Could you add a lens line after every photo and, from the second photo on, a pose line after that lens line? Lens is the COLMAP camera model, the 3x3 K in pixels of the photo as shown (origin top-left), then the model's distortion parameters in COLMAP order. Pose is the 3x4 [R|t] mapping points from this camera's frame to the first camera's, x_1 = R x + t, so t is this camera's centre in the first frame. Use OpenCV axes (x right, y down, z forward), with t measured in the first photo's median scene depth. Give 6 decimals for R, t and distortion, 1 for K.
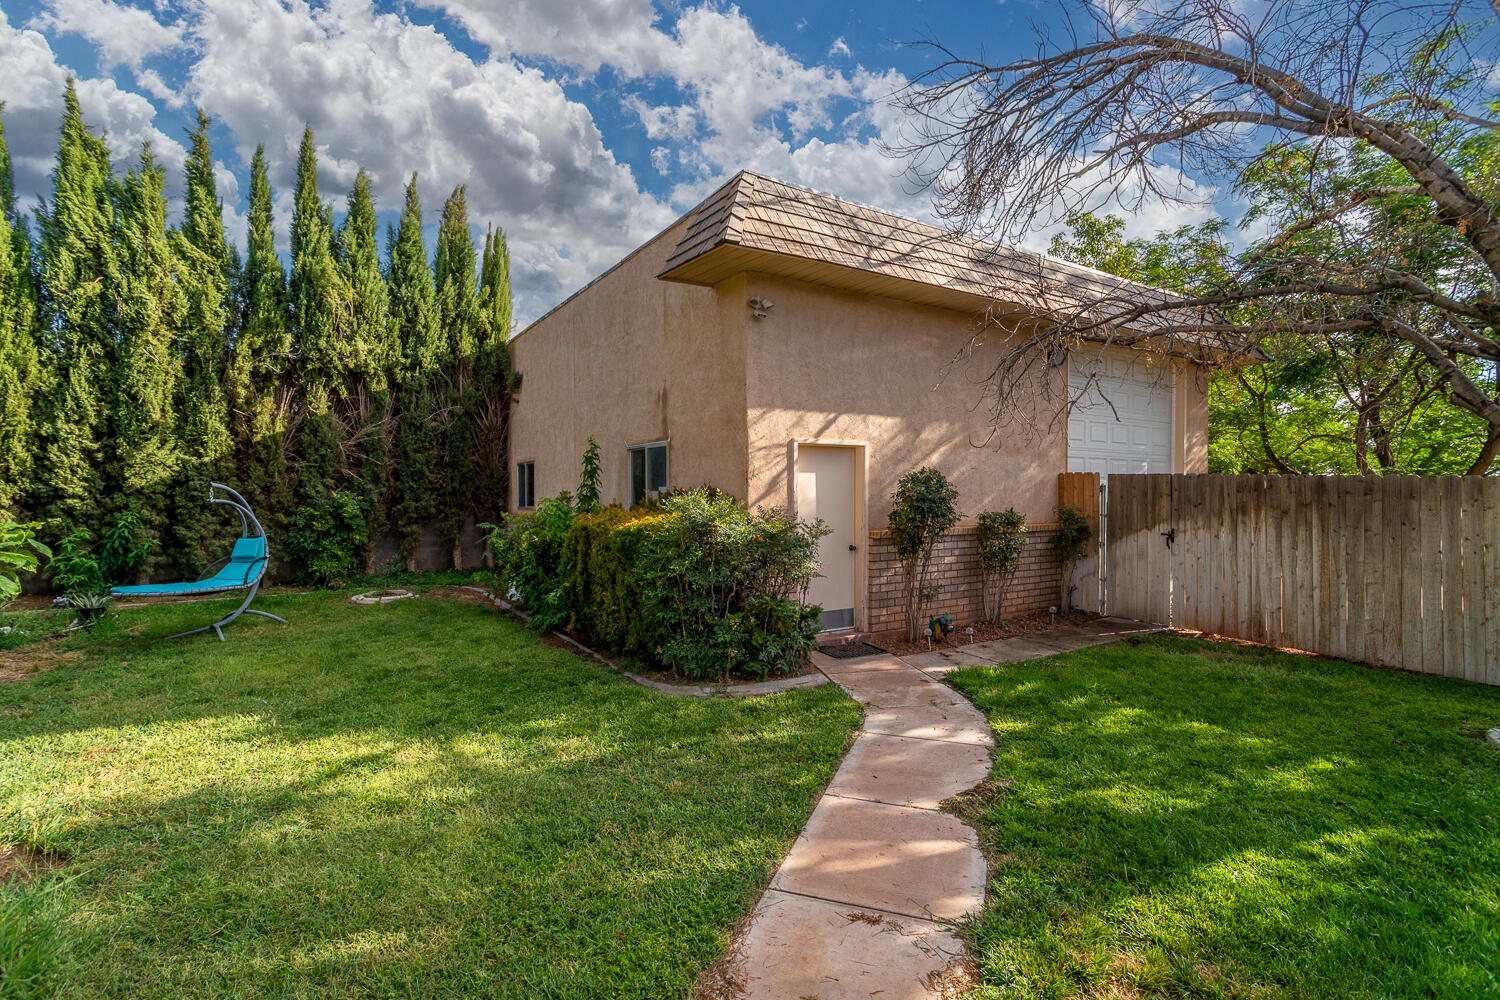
lens RADIAL K [[720.1, 0, 763.9], [0, 720.1, 500.0], [0, 0, 1]] dist [-0.012052, -0.000253]
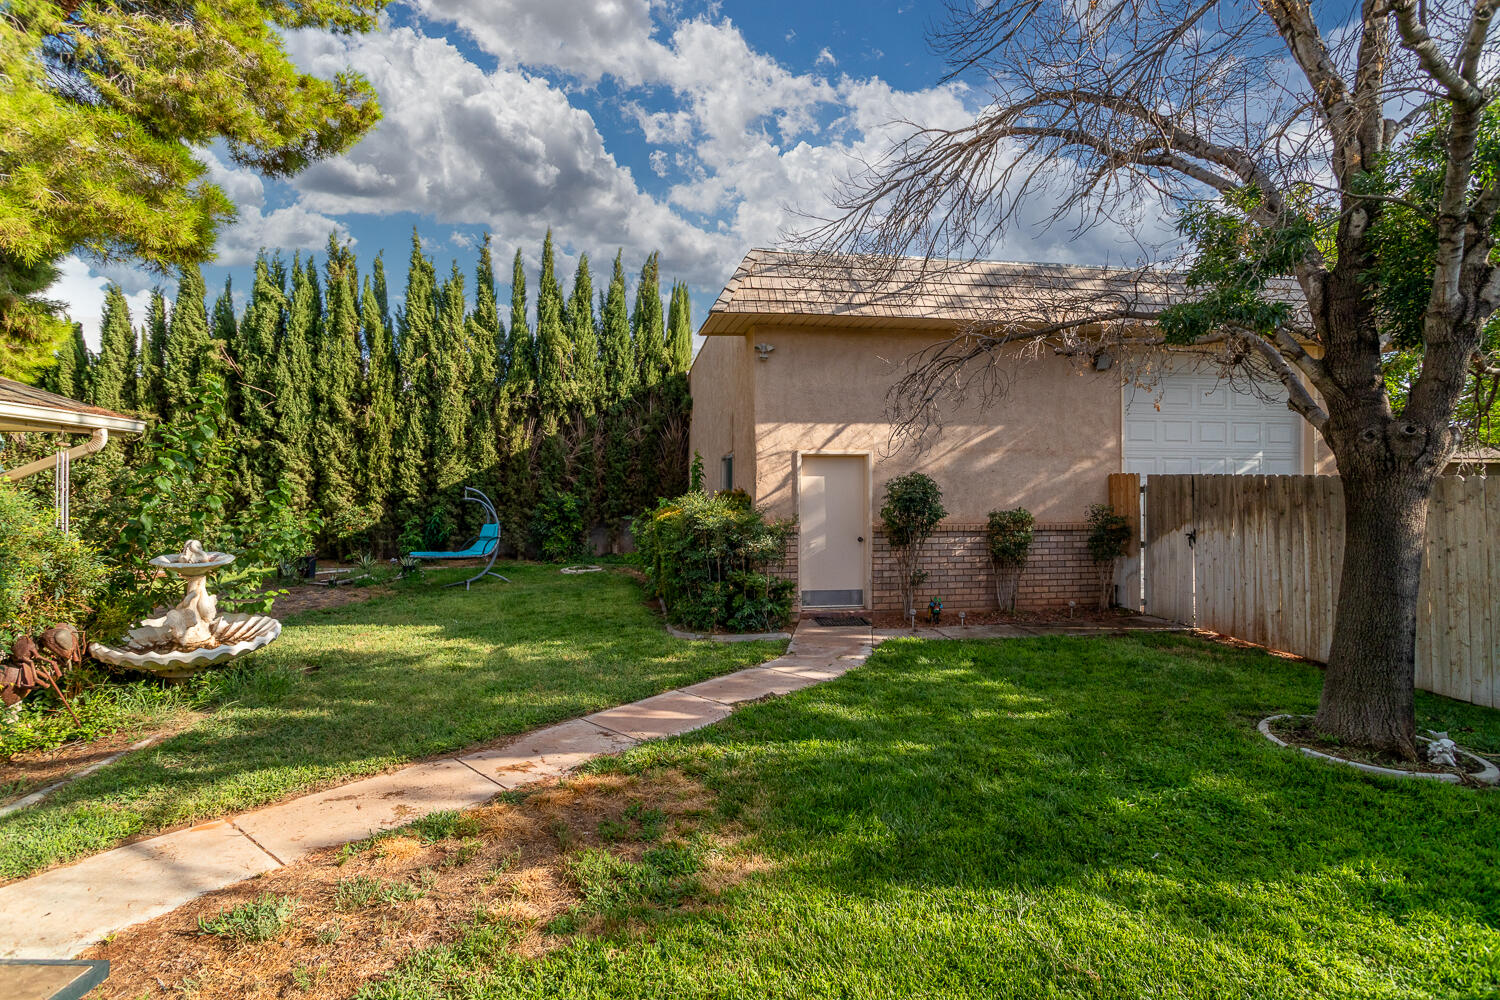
lens RADIAL K [[739.9, 0, 752.2], [0, 739.9, 488.4], [0, 0, 1]] dist [-0.049129, 0.031801]
pose [[0.912176, -0.003348, -0.409784, 0.338592], [-0.002851, 0.999891, -0.014516, 0.000103], [0.409788, 0.014410, 0.912067, -0.145247]]
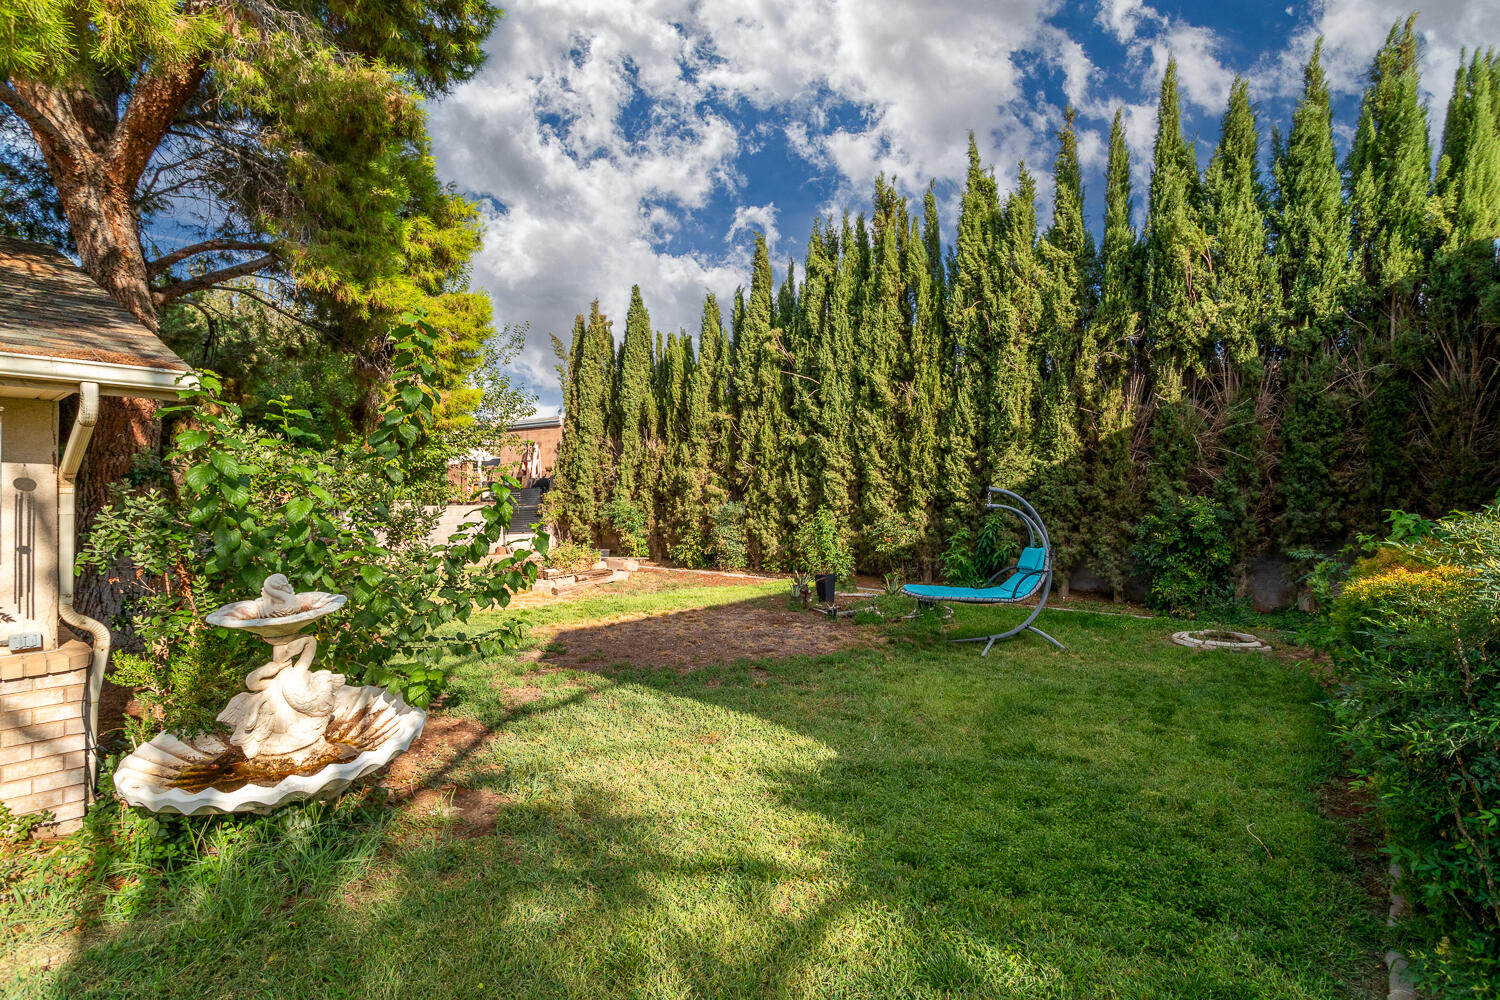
lens RADIAL K [[731.2, 0, 756.4], [0, 731.2, 493.7], [0, 0, 1]] dist [0.004320, 0.000941]
pose [[0.267984, 0.000420, -0.963423, 0.065838], [-0.015052, 0.999880, -0.003751, -0.004887], [0.963306, 0.015507, 0.267958, 0.344870]]
